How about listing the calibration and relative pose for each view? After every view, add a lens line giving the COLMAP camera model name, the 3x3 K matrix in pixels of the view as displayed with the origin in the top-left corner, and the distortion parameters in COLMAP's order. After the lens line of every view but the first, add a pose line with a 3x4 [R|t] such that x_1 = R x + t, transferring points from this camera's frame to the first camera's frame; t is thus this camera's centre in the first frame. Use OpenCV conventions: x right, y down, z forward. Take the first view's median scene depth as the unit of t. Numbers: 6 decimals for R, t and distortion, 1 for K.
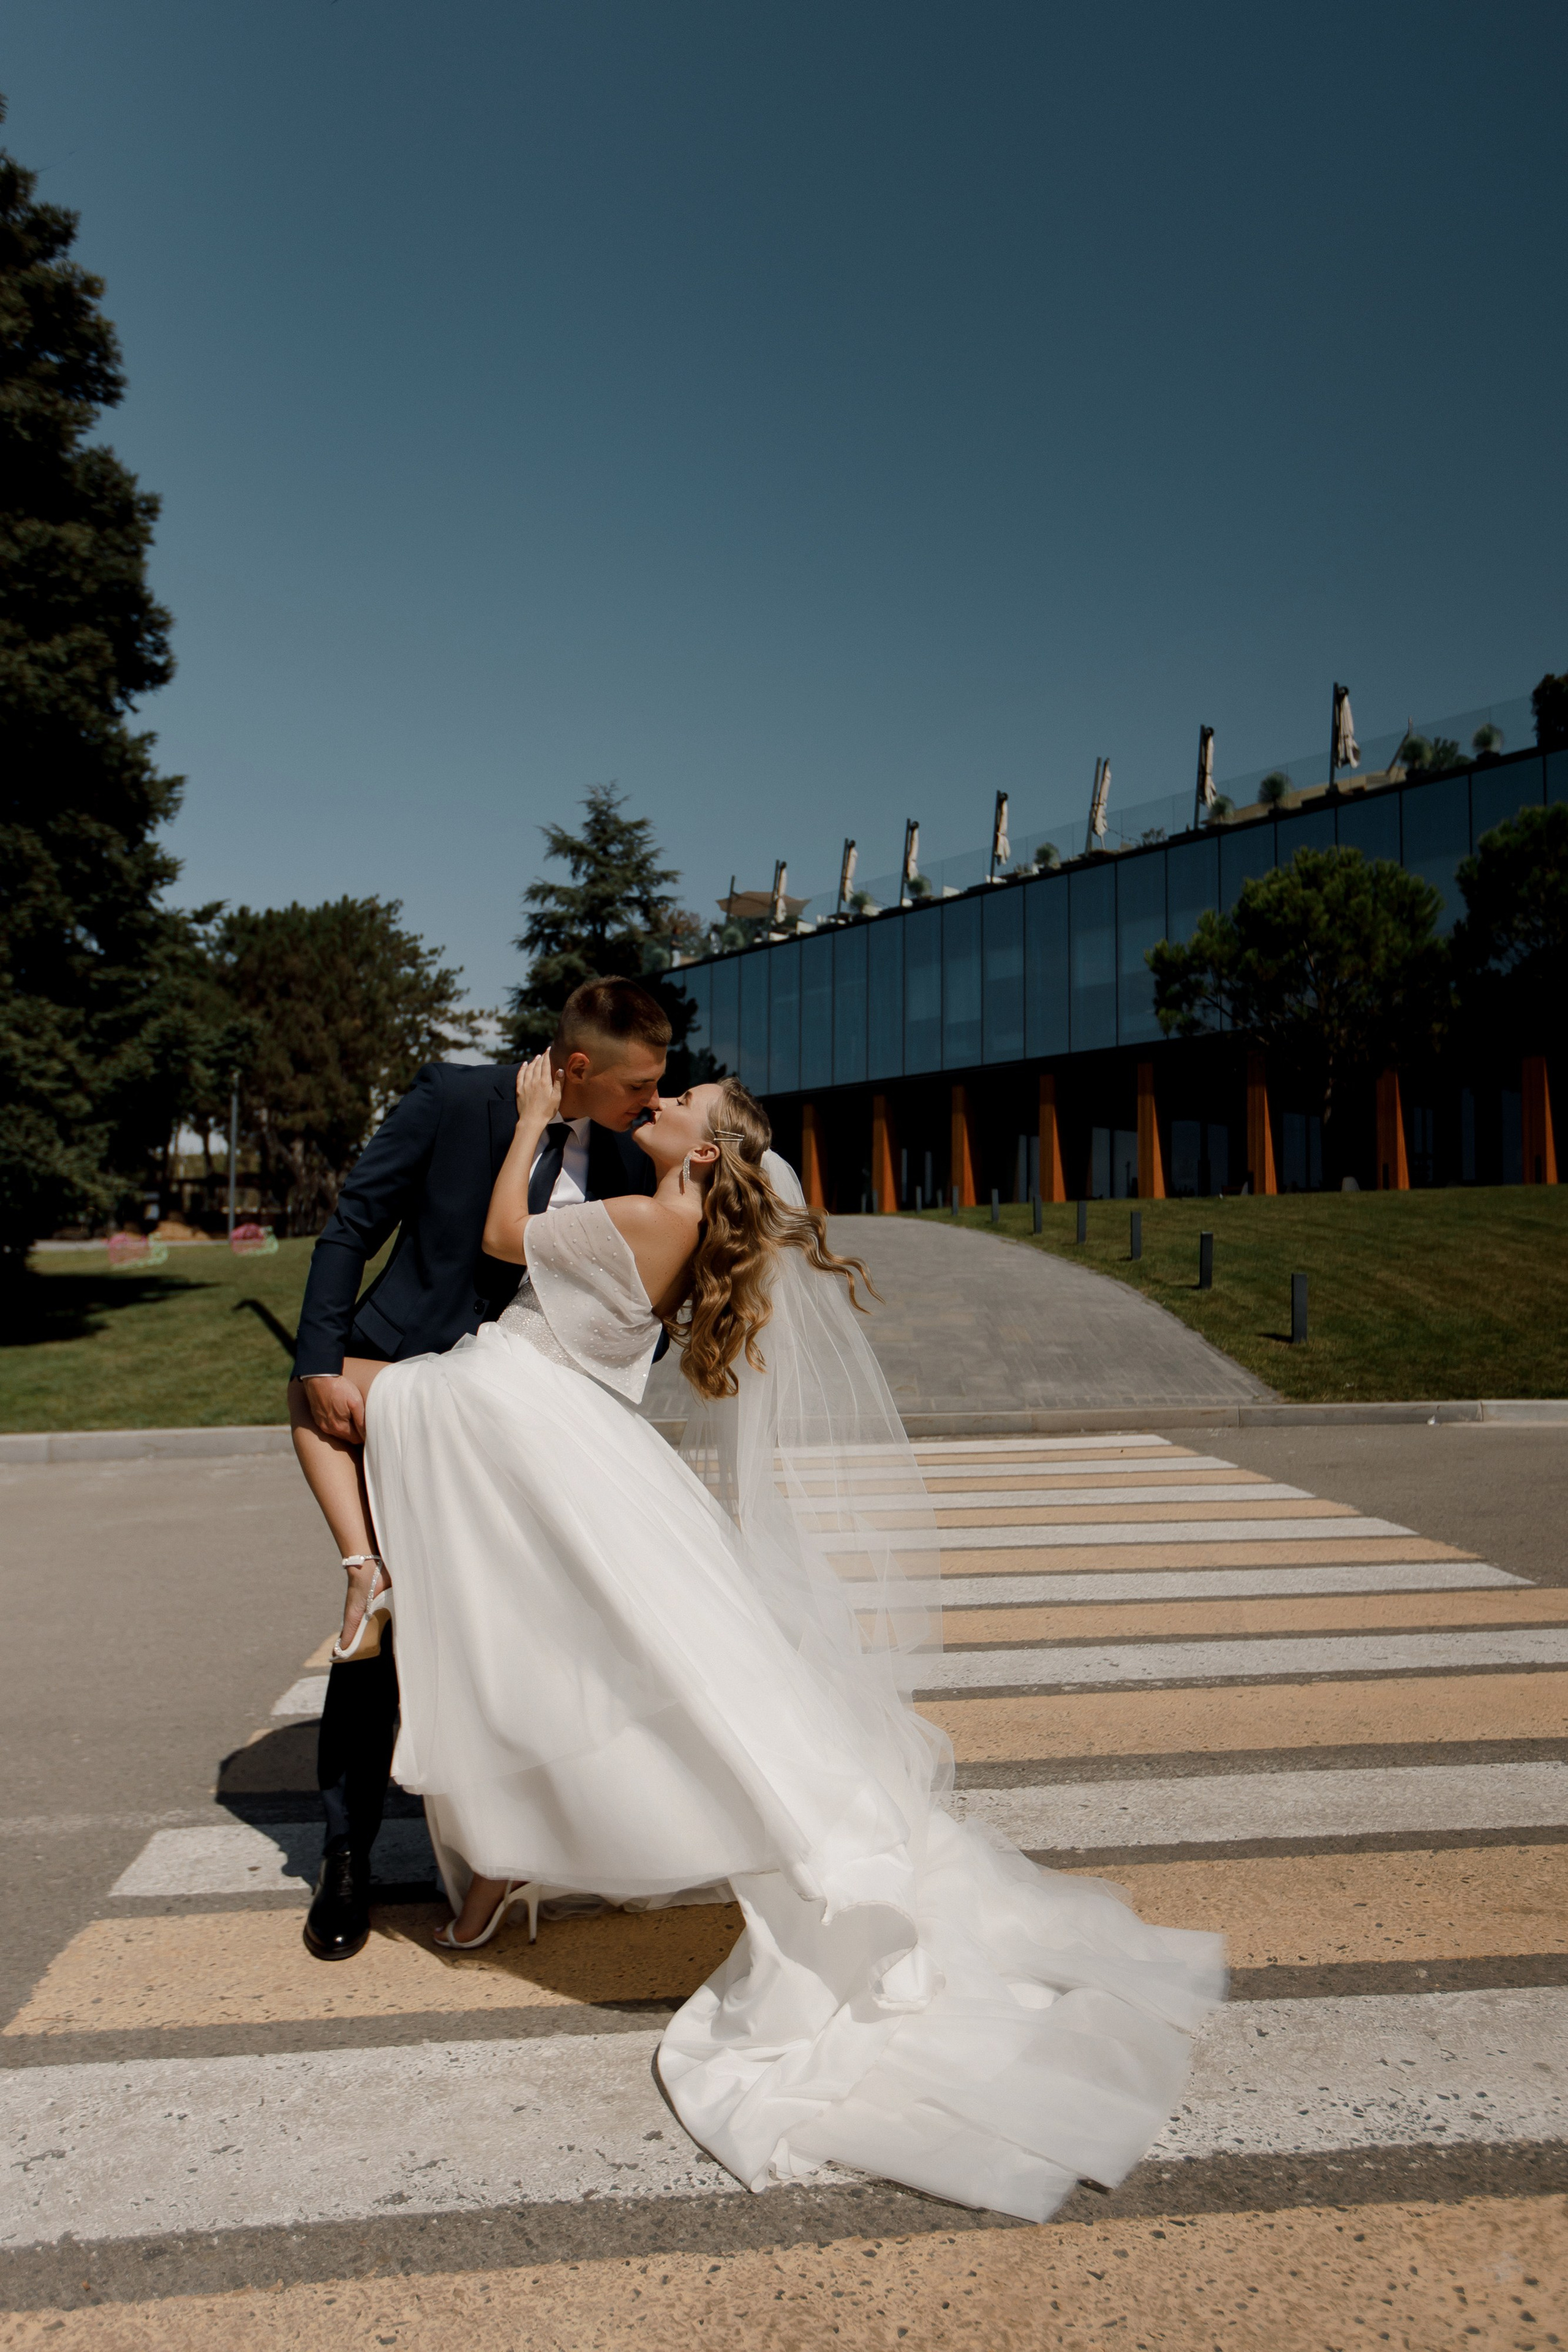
lens RADIAL K [[1586.3, 0, 782.9], [0, 1586.3, 1200.8], [0, 0, 1]] dist [-0.028100, 0.000129]
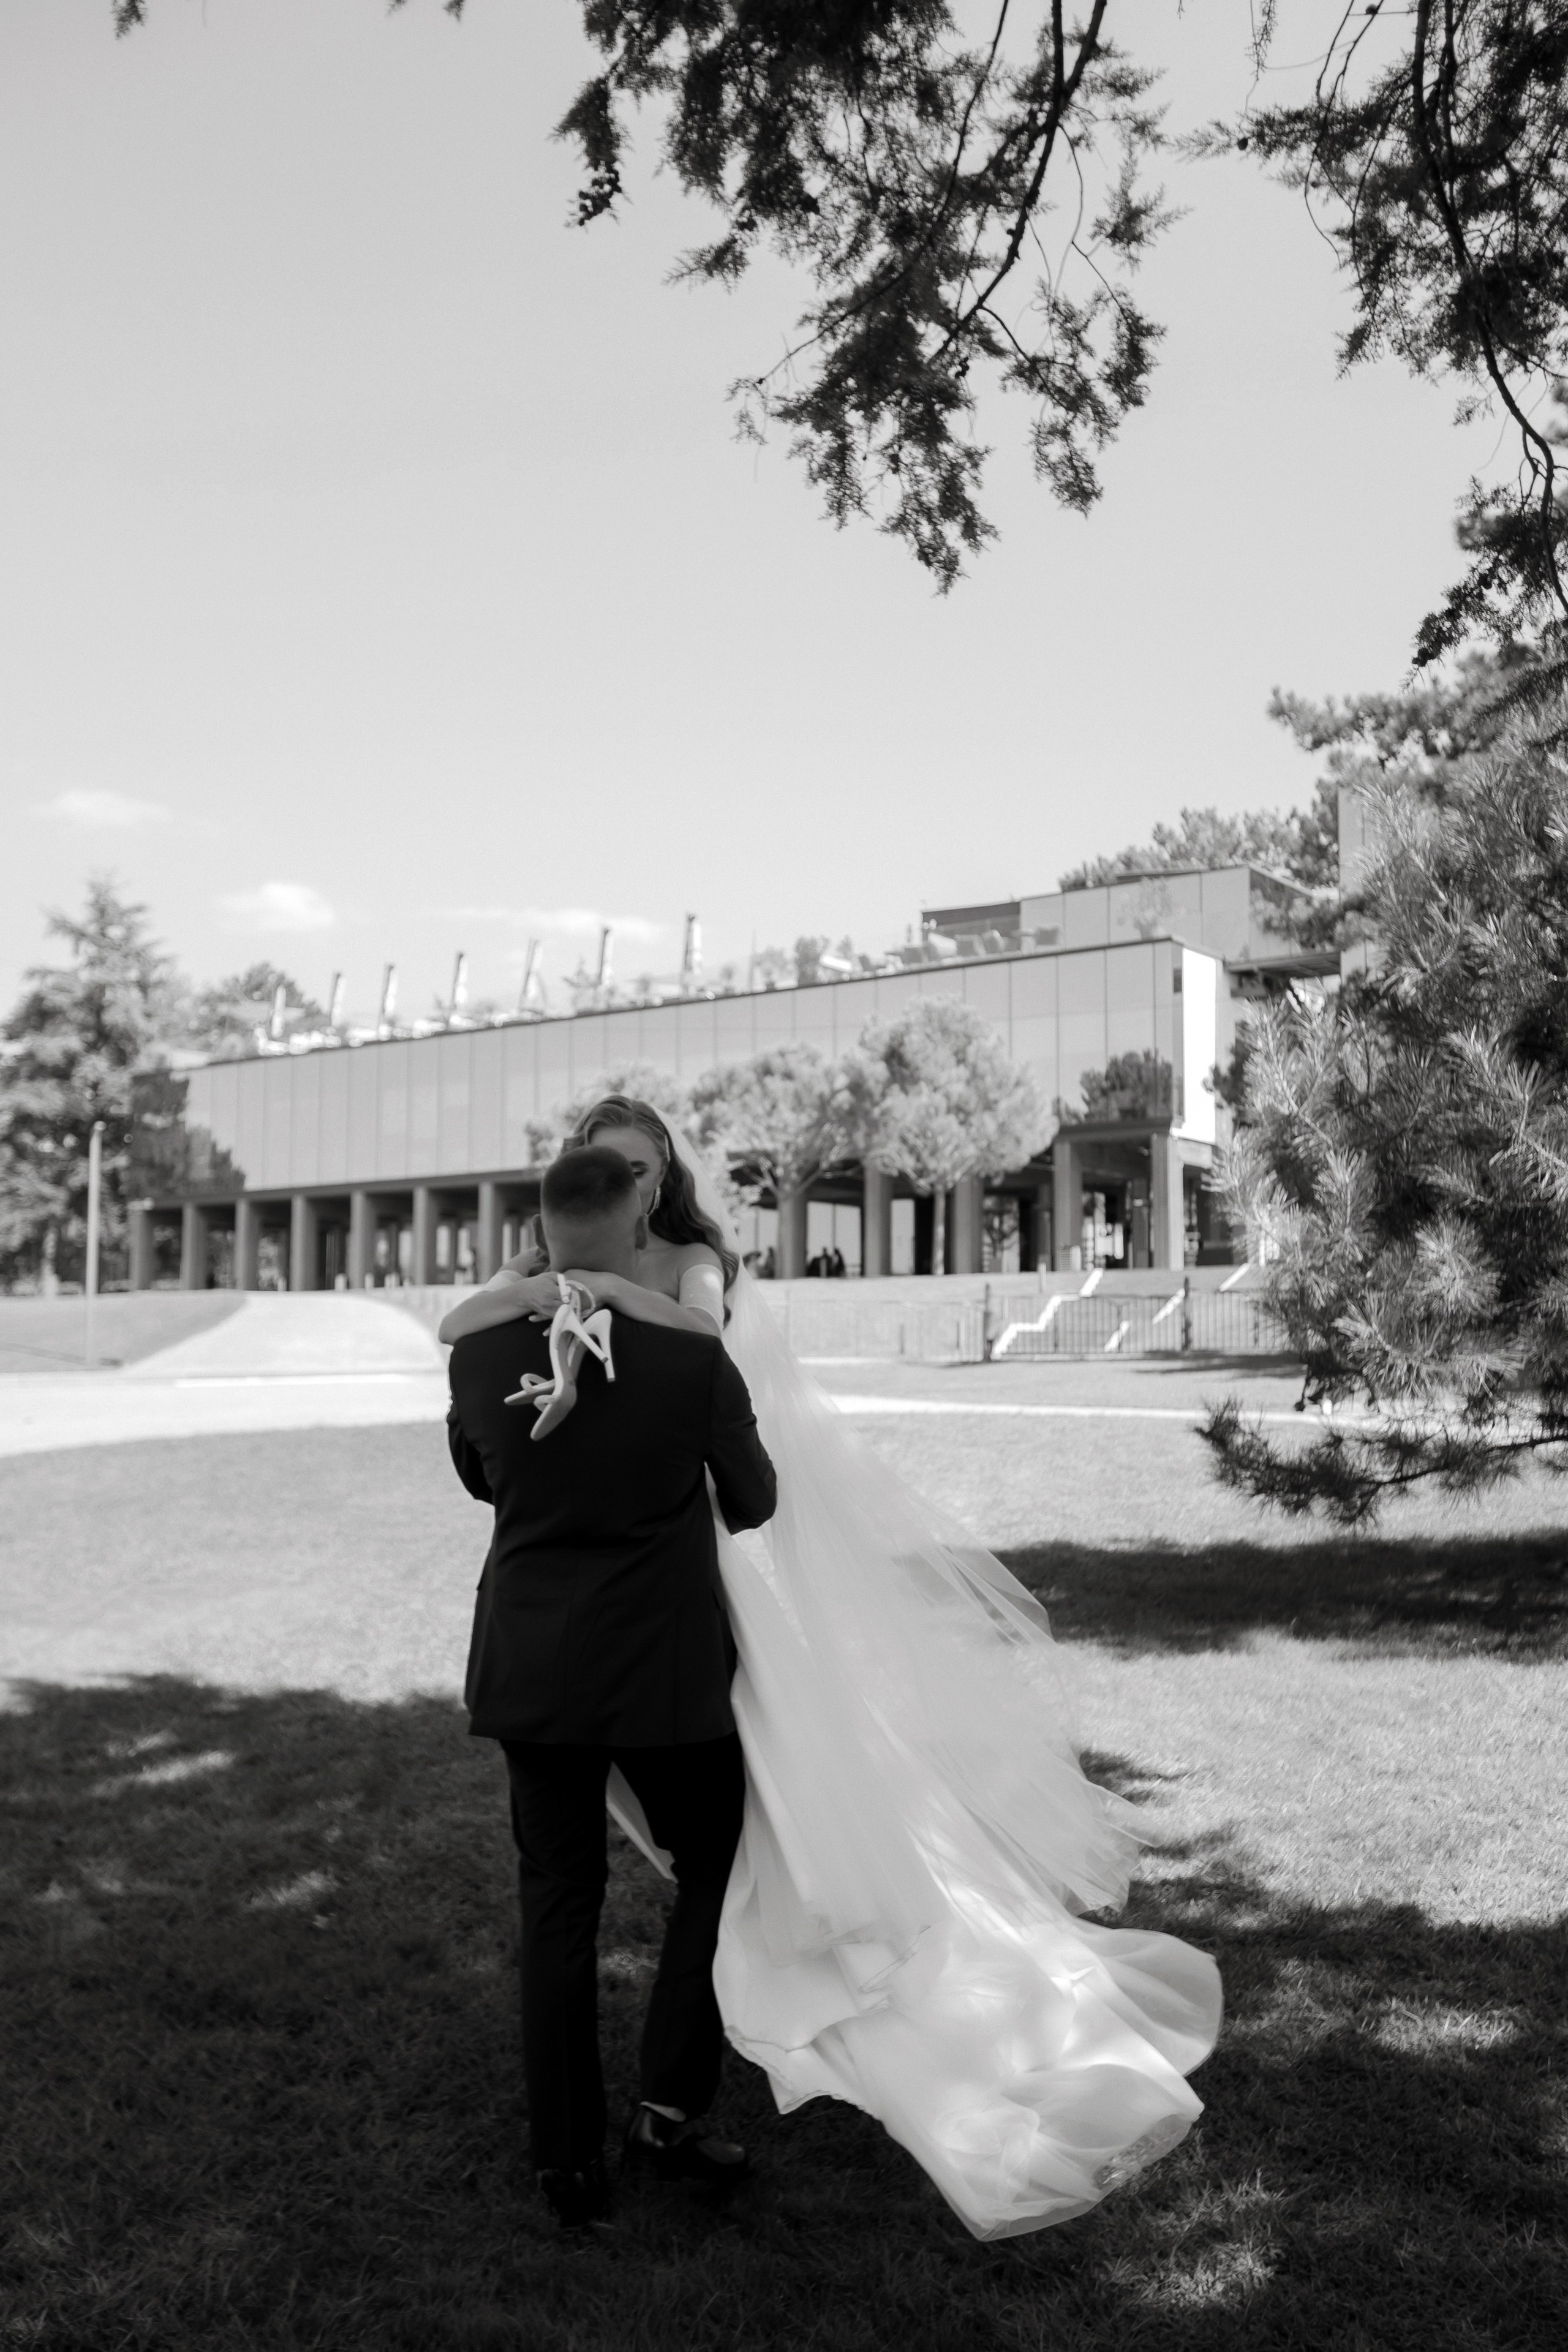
lens RADIAL K [[2246.9, 0, 780.0], [0, 2246.9, 1170.1], [0, 0, 1]] dist [-0.027113, 0.000000]
pose [[0.976487, 0.016283, 0.214959, 0.008503], [-0.006760, 0.998966, -0.044962, -0.012574], [-0.215469, 0.042451, 0.975587, -0.863502]]
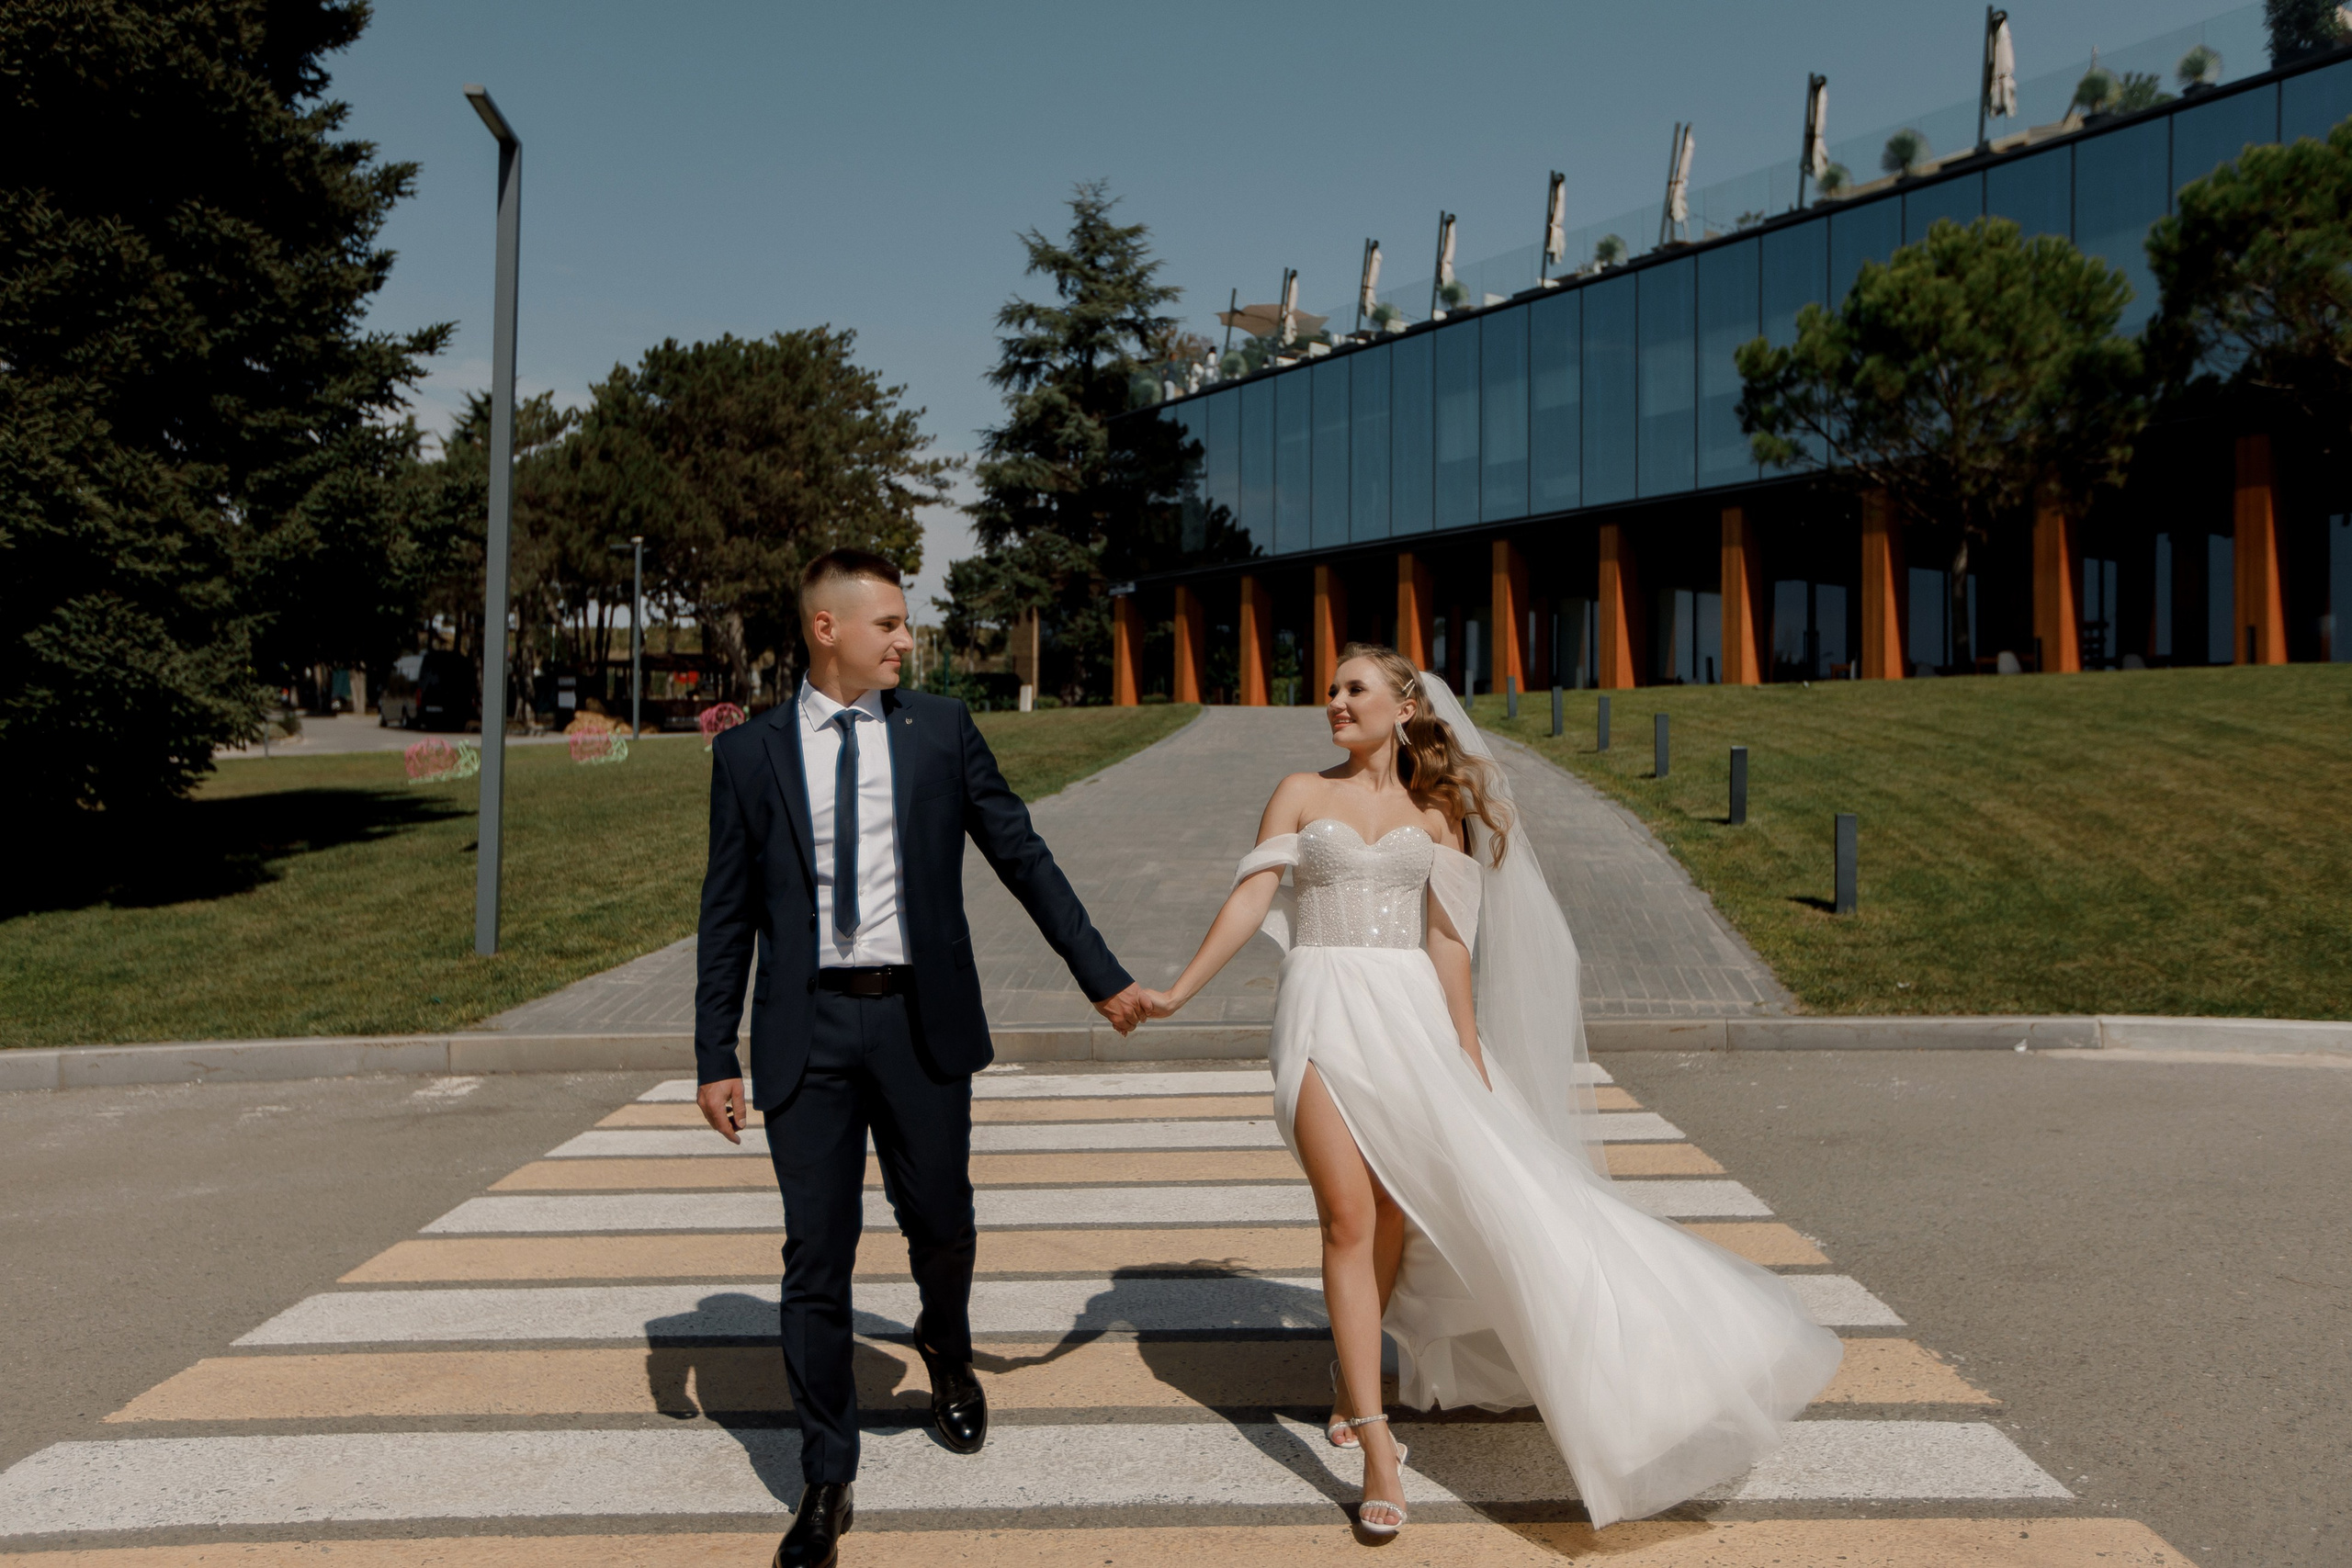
lens RADIAL K [[1829.1, 0, 1180.1], [0, 1829.1, 739.7], [0, 0, 1]] dist [0.011682, 0.032179]
pose [[0.995742, -0.004171, -0.092084, 0.037483], [0.007479, 0.999338, 0.035611, -0.006596], [0.091875, -0.036148, 0.995114, 0.056605]]
